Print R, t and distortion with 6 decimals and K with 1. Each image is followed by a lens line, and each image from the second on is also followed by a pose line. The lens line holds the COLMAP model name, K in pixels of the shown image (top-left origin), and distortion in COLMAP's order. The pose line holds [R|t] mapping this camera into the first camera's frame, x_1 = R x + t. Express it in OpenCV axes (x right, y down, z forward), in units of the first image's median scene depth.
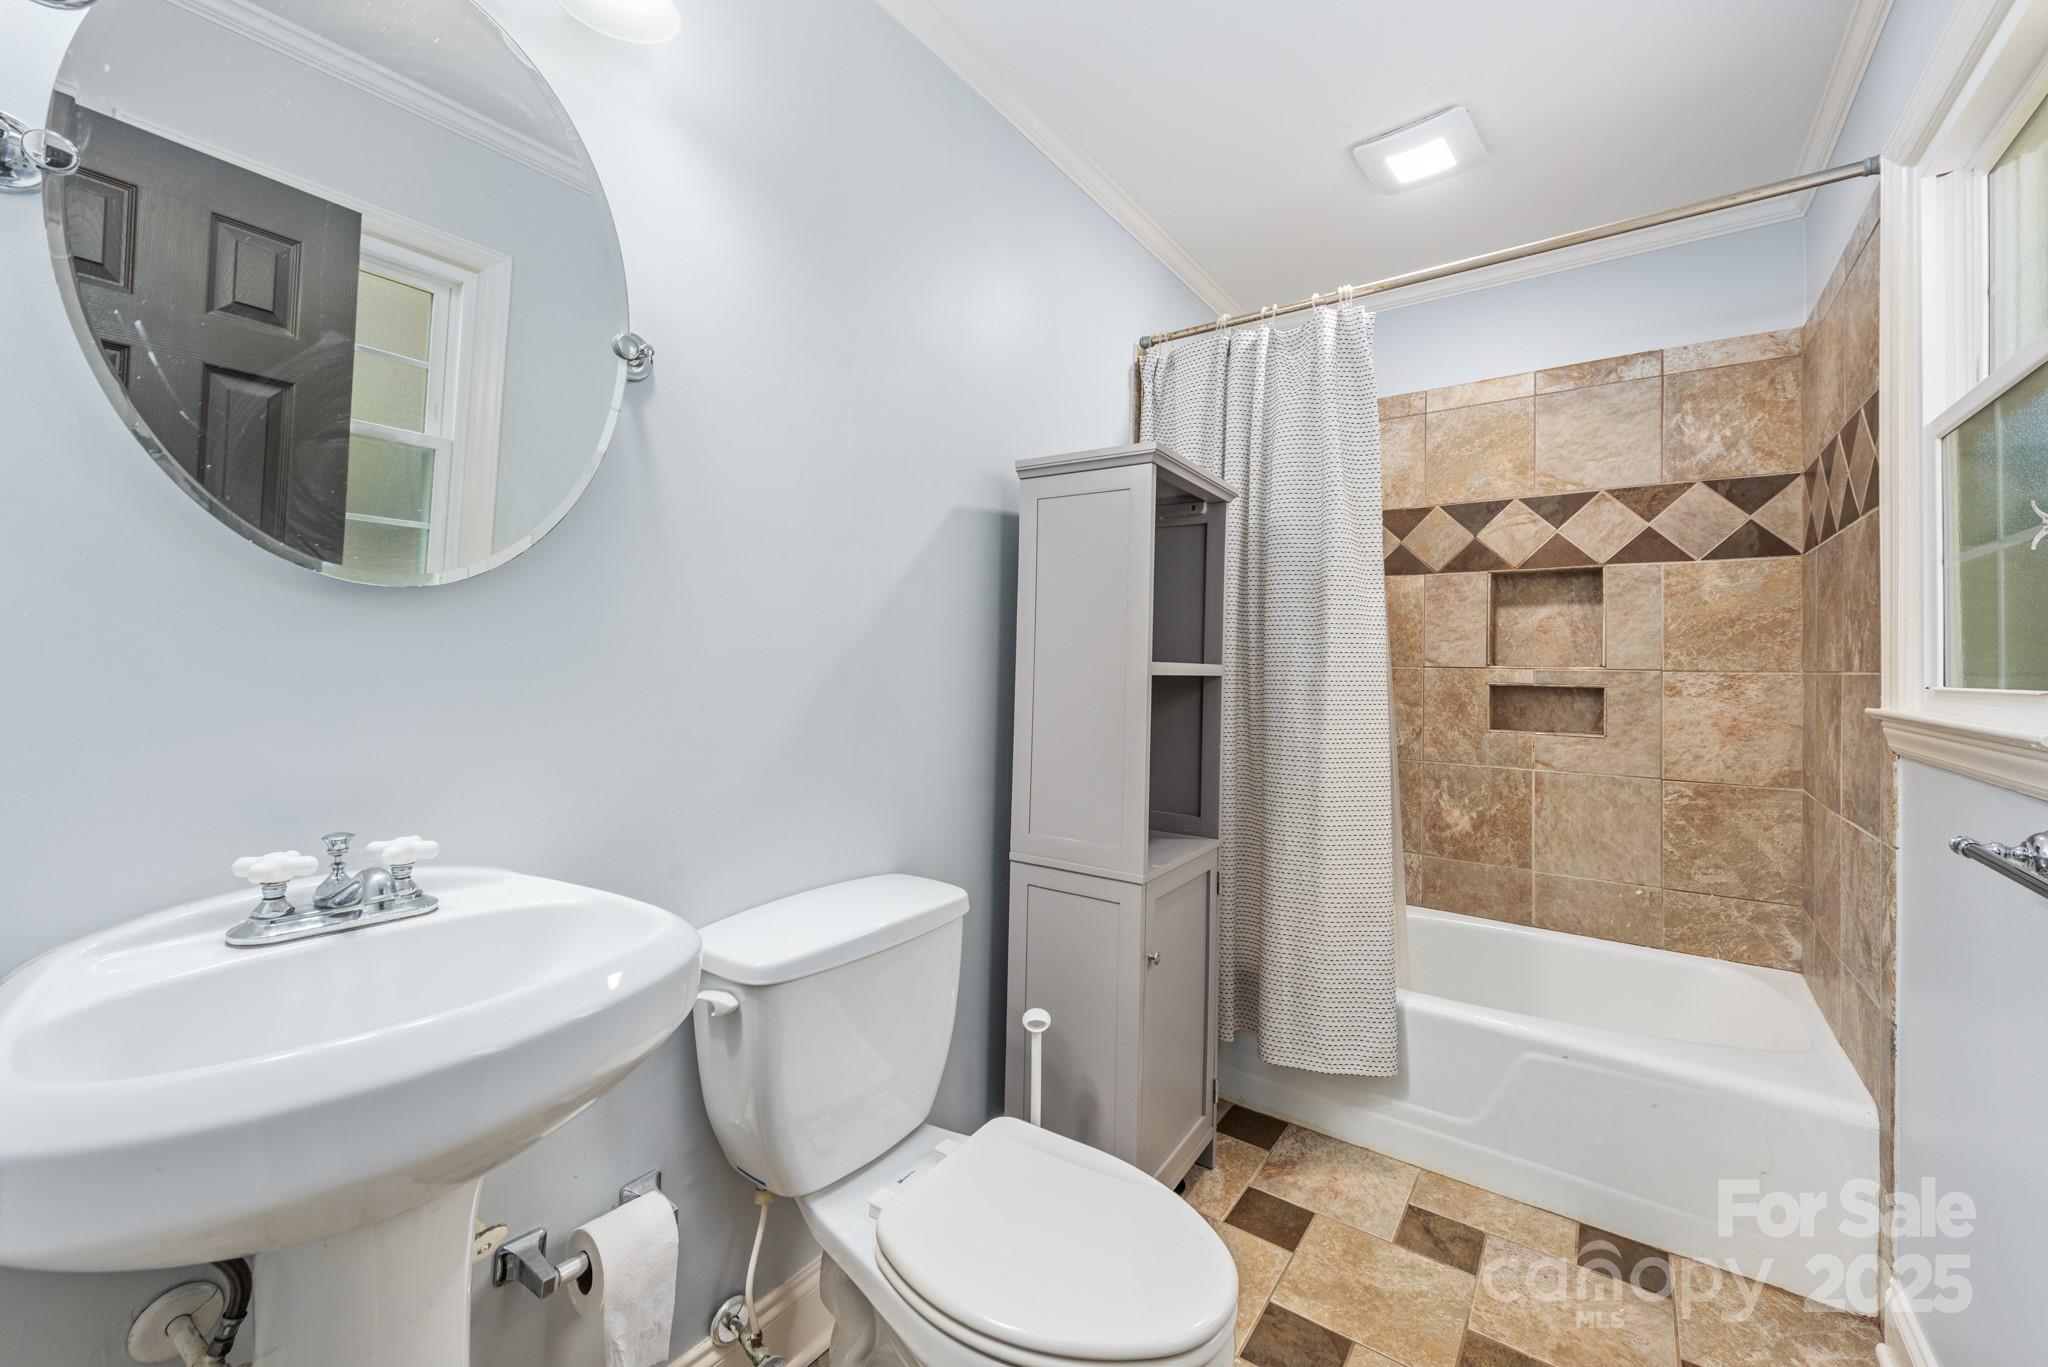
lens RADIAL K [[796.6, 0, 1021.6], [0, 796.6, 647.6], [0, 0, 1]] dist [0.008655, -0.001442]
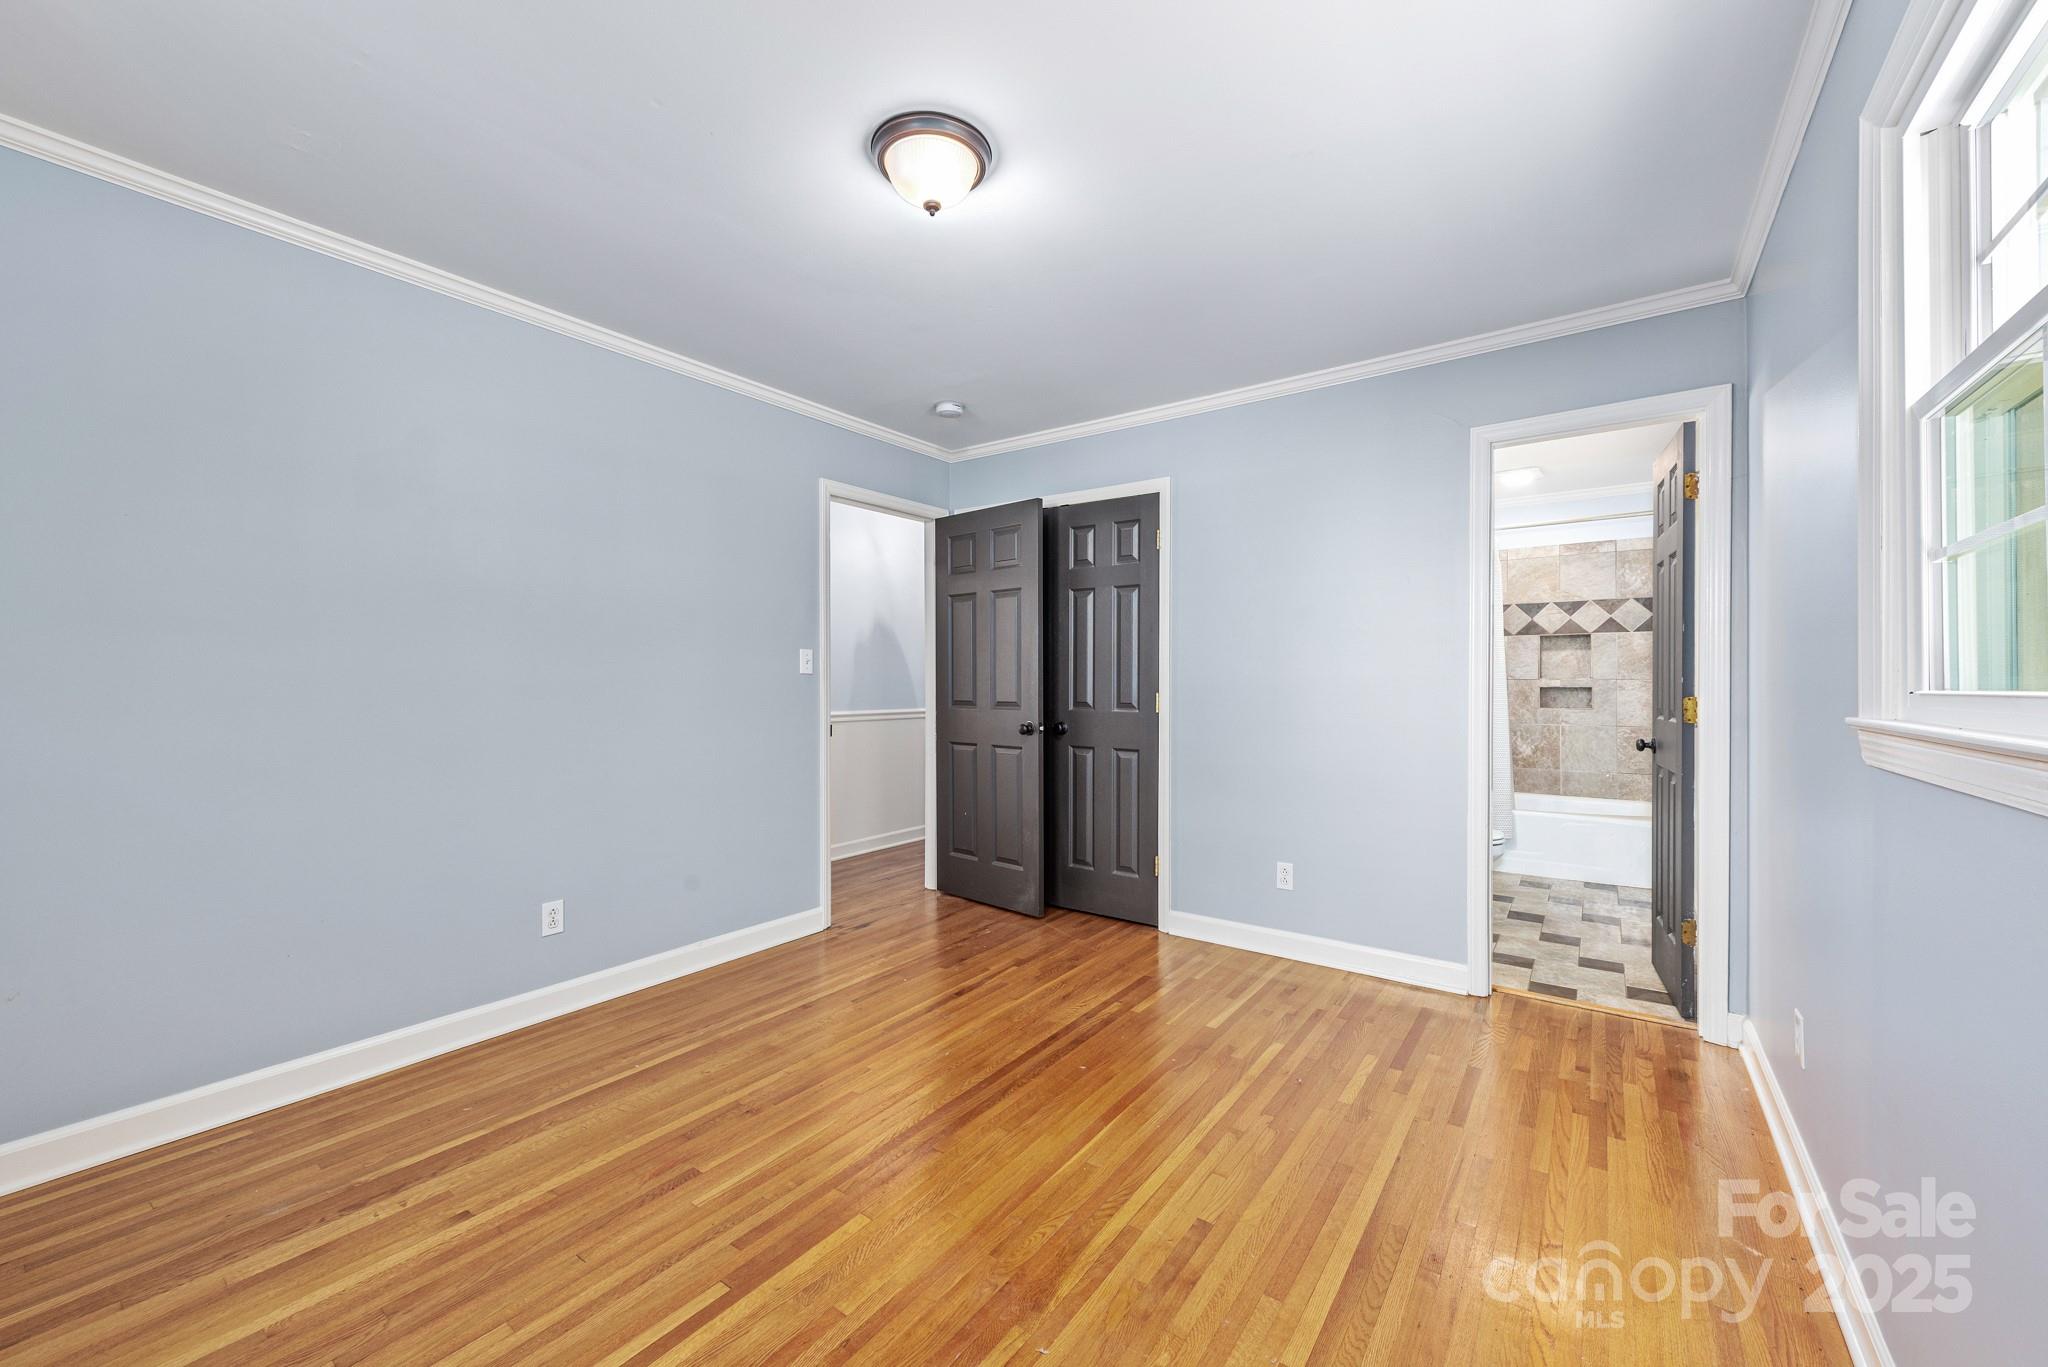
lens RADIAL K [[796.6, 0, 1015.9], [0, 796.6, 674.9], [0, 0, 1]] dist [0.008655, -0.001442]
pose [[0.999908, -0.012301, -0.005657, -0.852845], [0.012326, 0.999914, 0.004519, -0.014700], [0.005601, -0.004588, 0.999974, -1.220940]]
